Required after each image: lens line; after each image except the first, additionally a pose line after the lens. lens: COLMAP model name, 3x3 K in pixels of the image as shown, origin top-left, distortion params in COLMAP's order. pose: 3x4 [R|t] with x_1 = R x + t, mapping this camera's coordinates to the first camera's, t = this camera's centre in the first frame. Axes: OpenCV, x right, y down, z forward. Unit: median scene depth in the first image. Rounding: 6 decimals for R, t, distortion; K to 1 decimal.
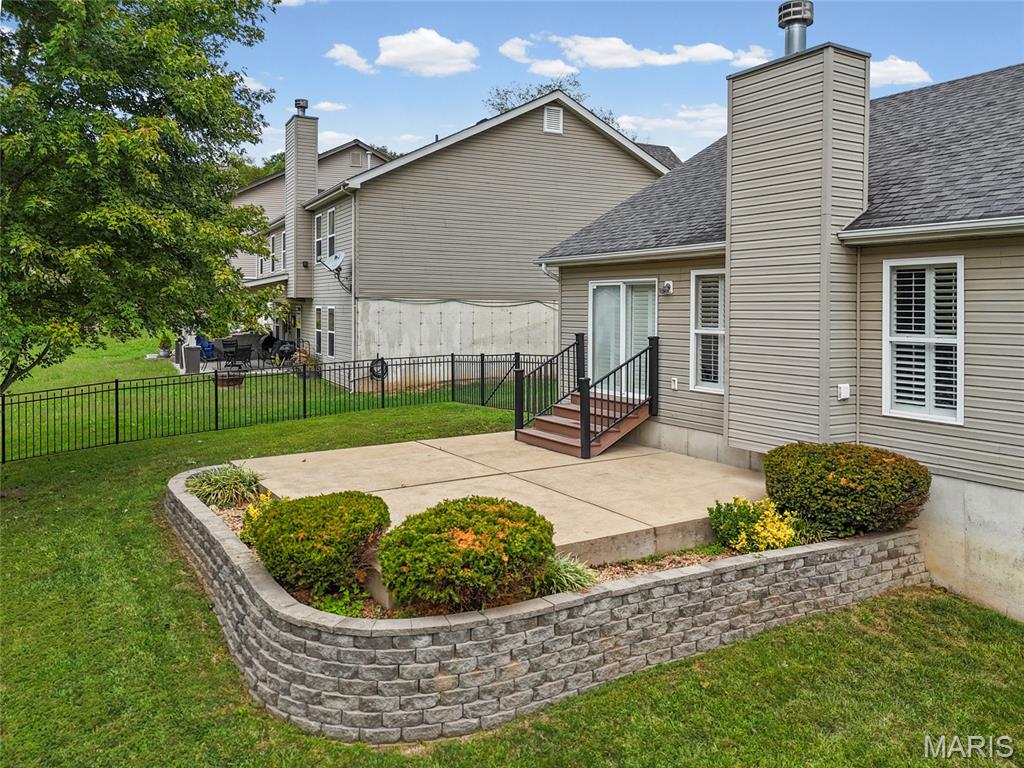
lens RADIAL K [[929.4, 0, 512.0], [0, 929.4, 384.0], [0, 0, 1]] dist [-0.008170, -0.005016]
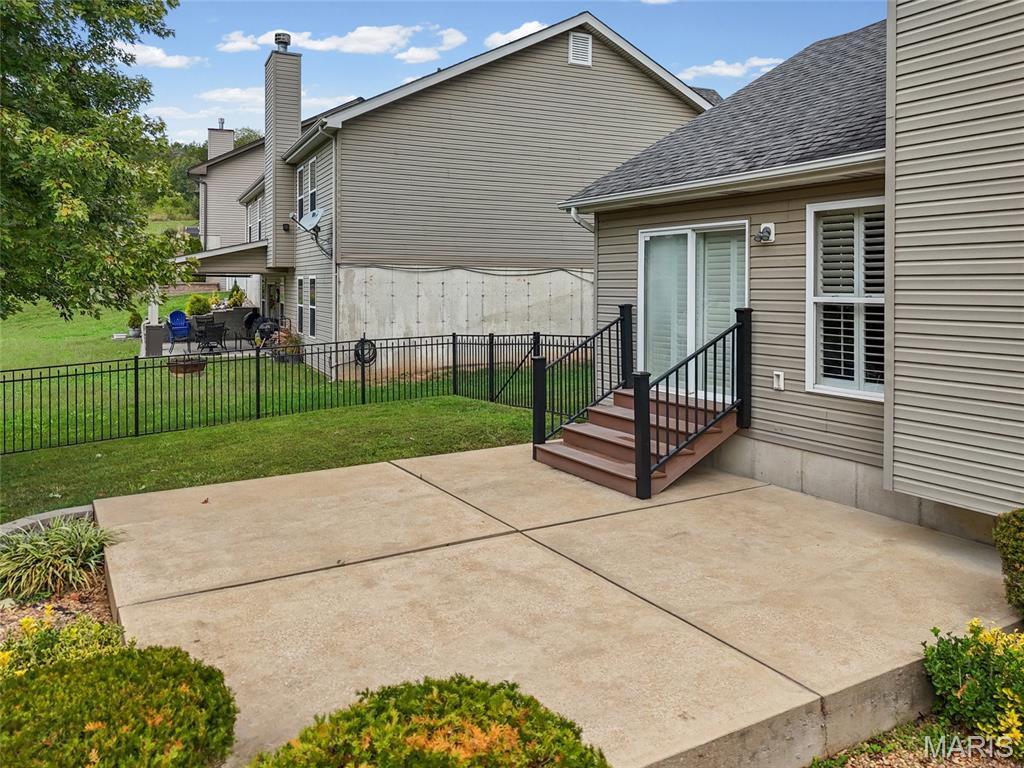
lens RADIAL K [[929.4, 0, 512.0], [0, 929.4, 384.0], [0, 0, 1]] dist [-0.008170, -0.005016]
pose [[0.999784, 0.000155, -0.020778, 0.001611], [0.000324, 0.999735, 0.023039, -0.010791], [0.020776, -0.023041, 0.999519, 0.293227]]
